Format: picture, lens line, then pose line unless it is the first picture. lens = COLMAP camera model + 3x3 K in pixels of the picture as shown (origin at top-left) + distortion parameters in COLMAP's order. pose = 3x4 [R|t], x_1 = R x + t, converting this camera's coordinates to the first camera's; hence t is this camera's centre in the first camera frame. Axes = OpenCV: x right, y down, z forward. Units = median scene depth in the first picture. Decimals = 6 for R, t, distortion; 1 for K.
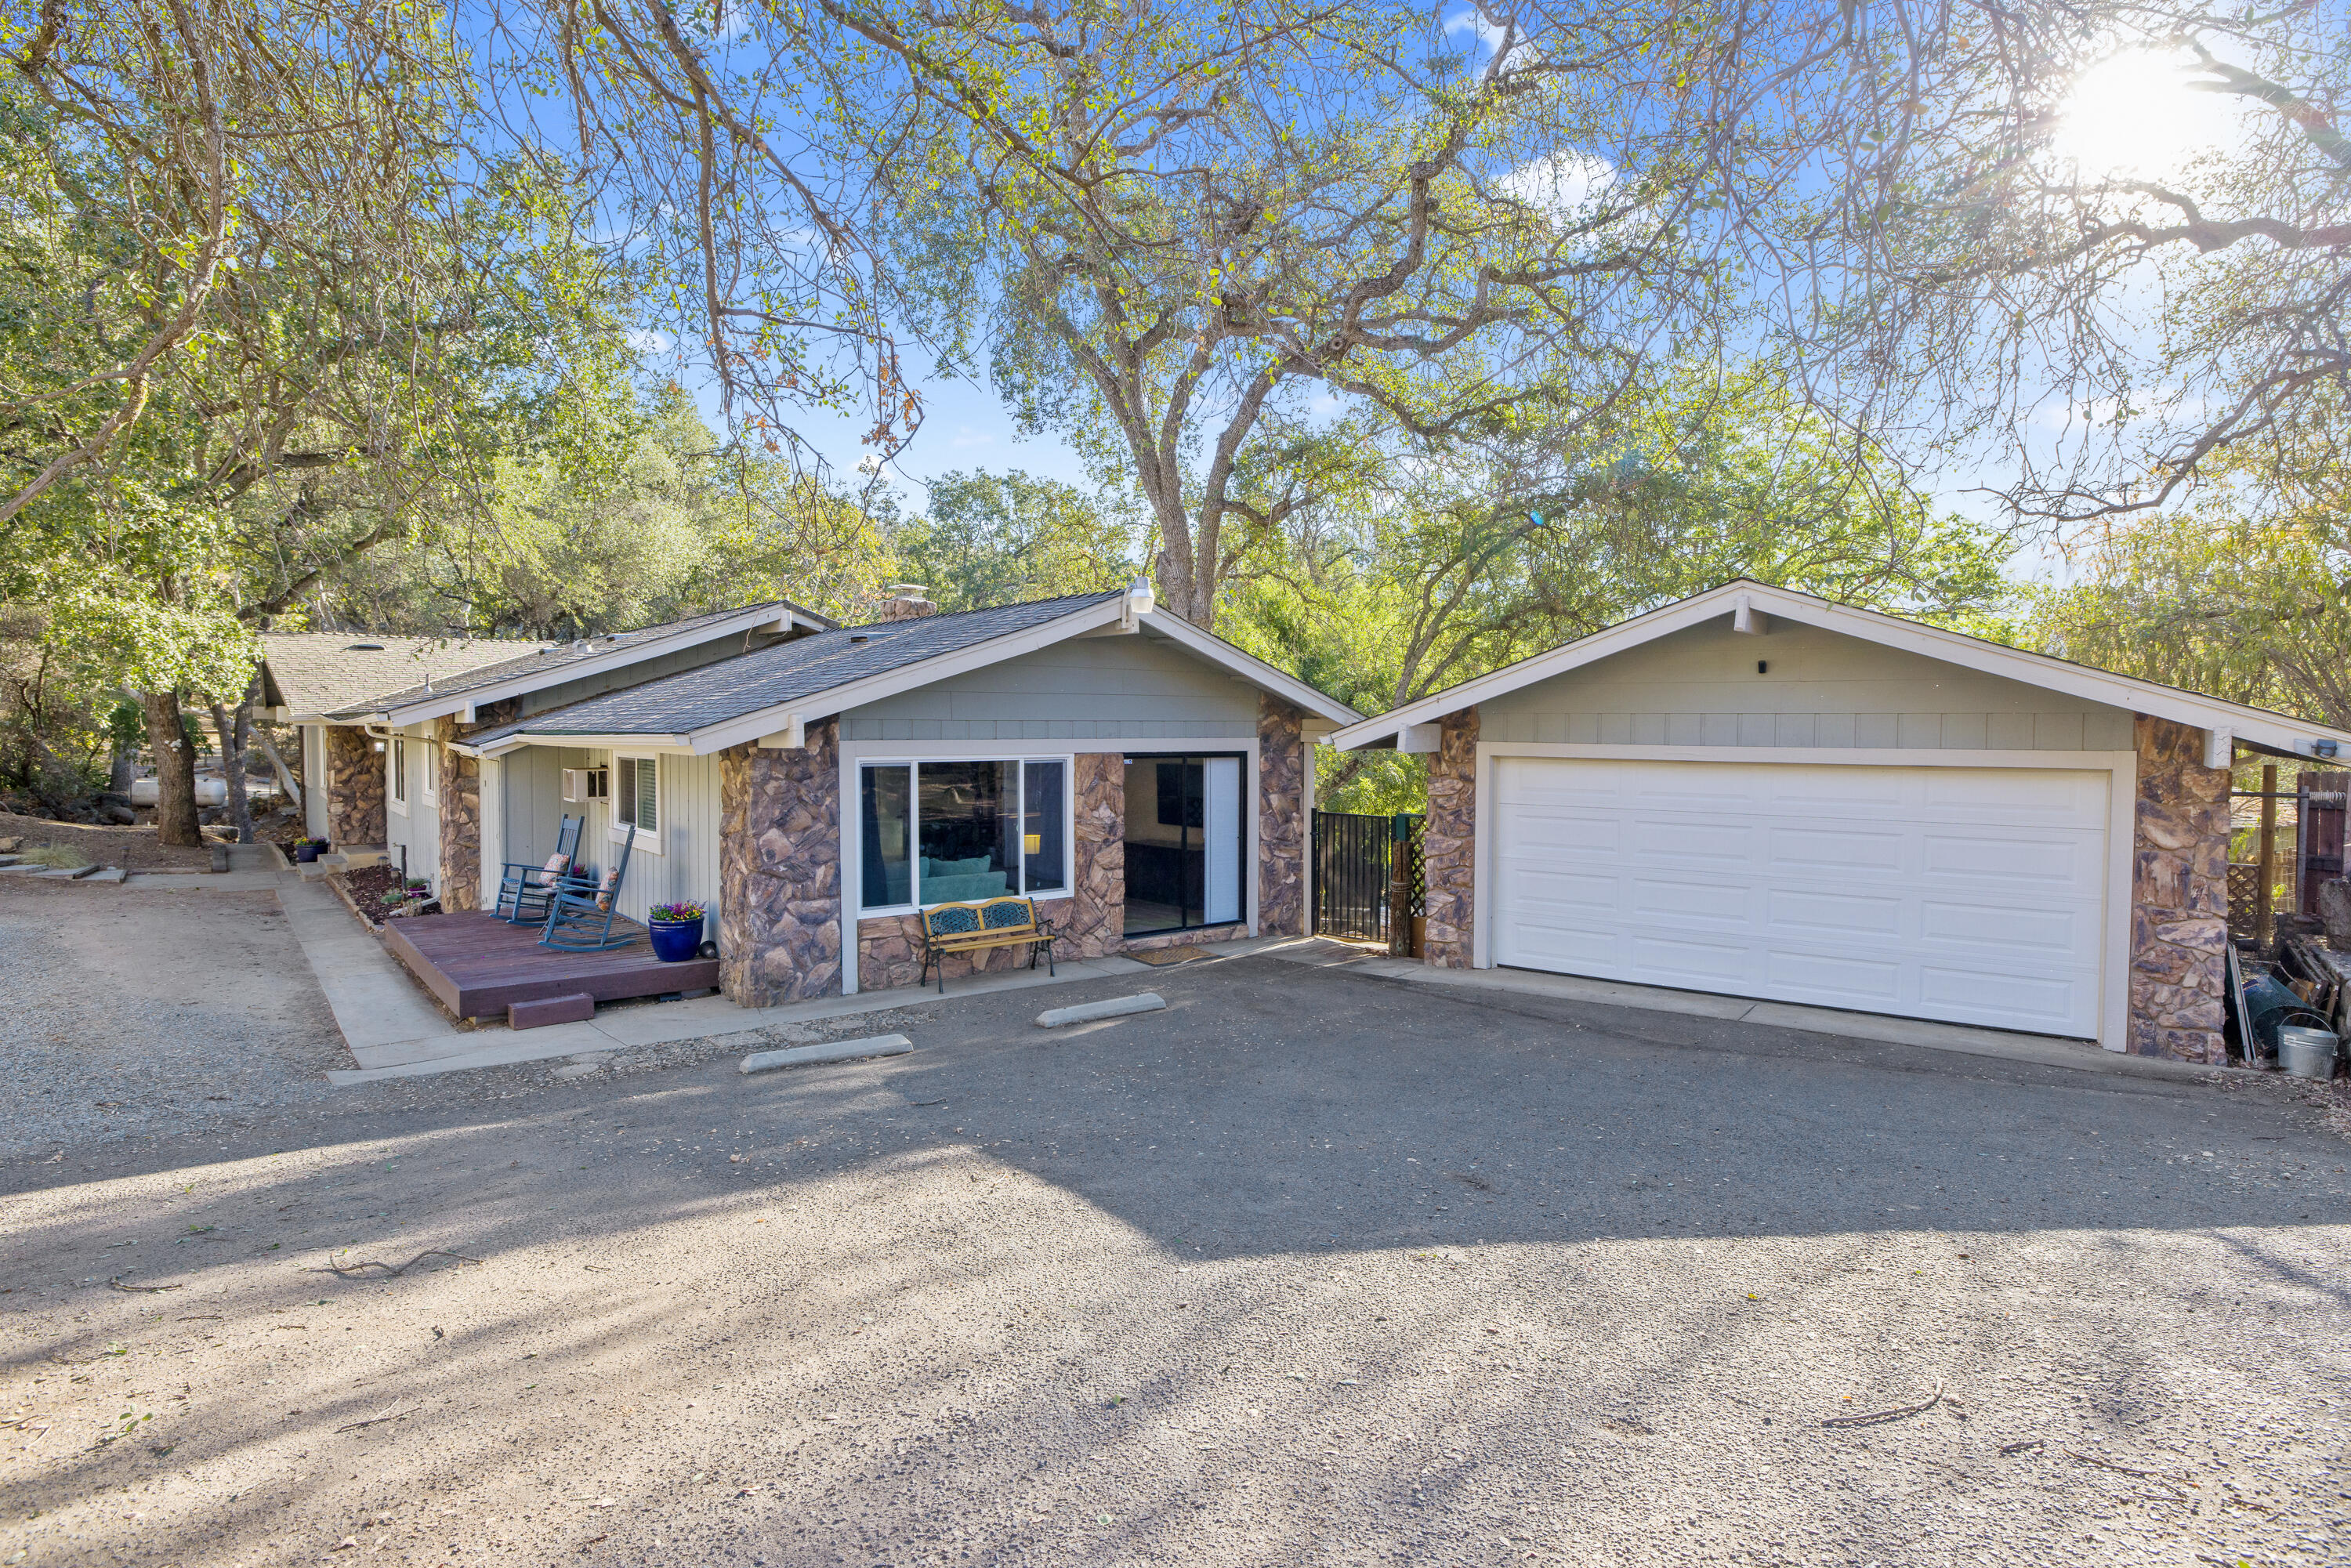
lens RADIAL K [[1293.0, 0, 1175.7], [0, 1293.0, 780.7], [0, 0, 1]] dist [0.000908, 0.000018]
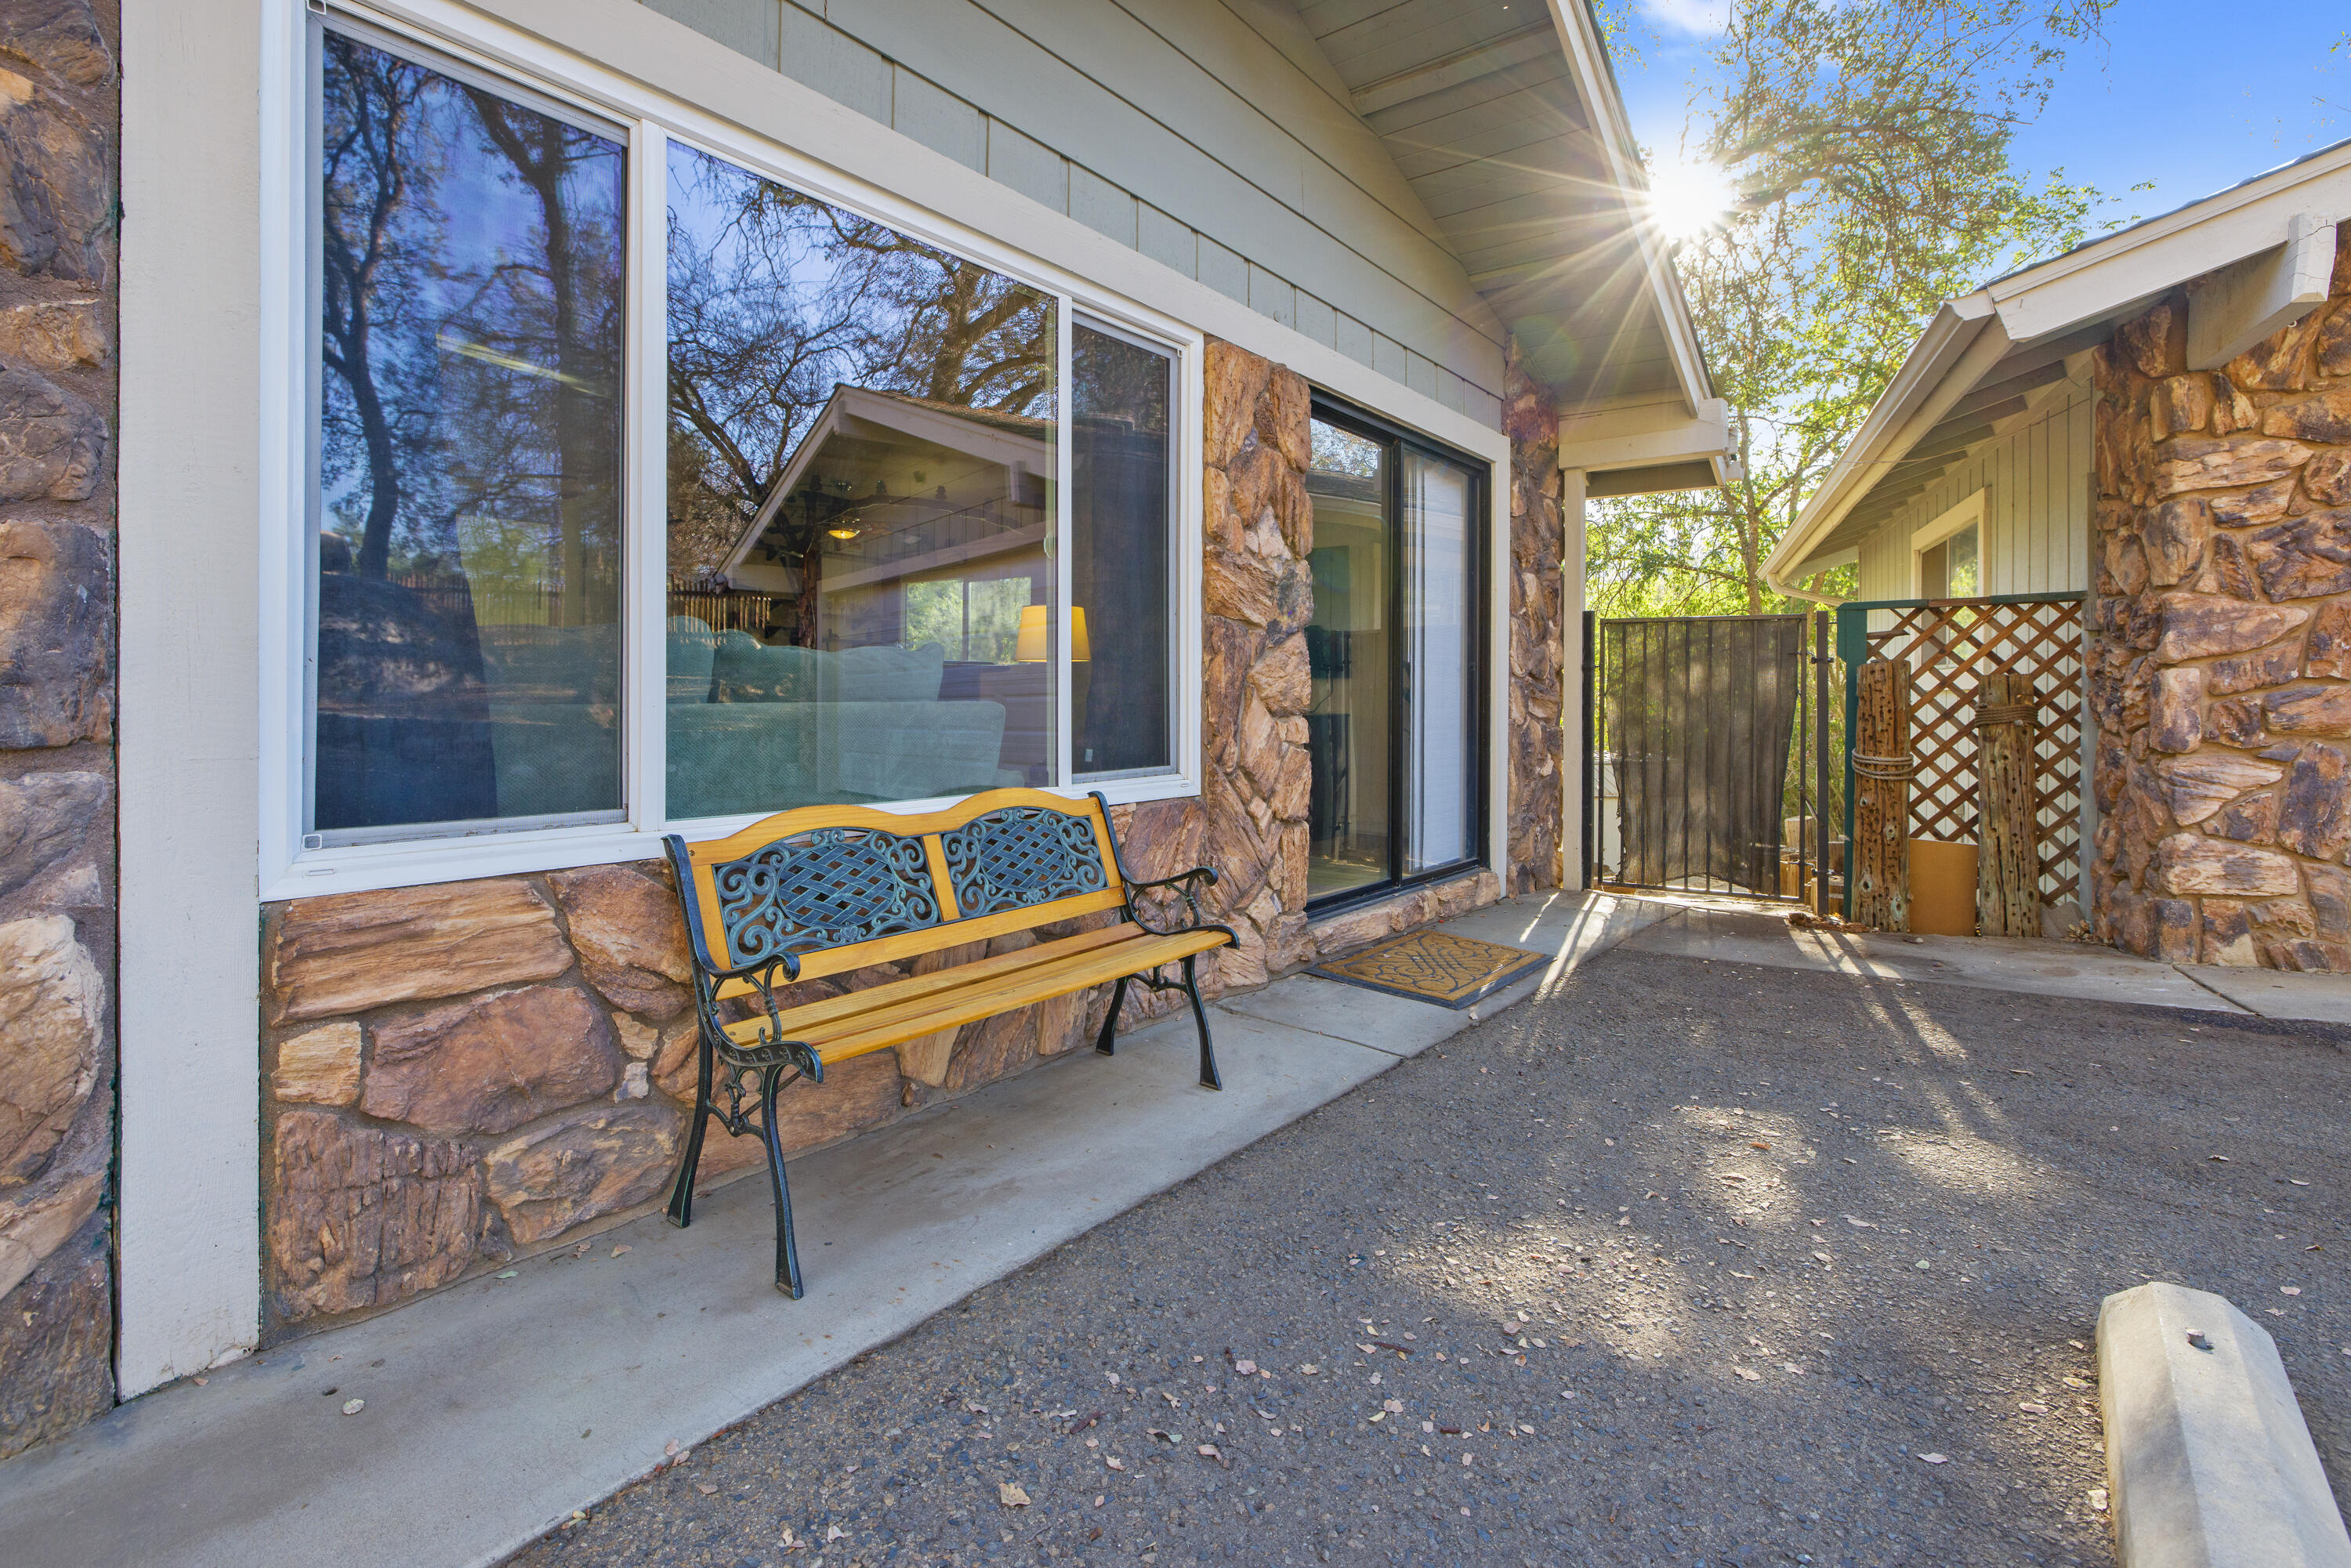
lens RADIAL K [[1115.9, 0, 1172.2], [0, 1115.9, 699.5], [0, 0, 1]] dist [-0.003724, -0.000299]
pose [[0.973785, 0.002875, 0.227450, -0.148054], [0.007303, 0.999009, -0.043896, 0.079424], [-0.227351, 0.044407, 0.972800, 0.746823]]
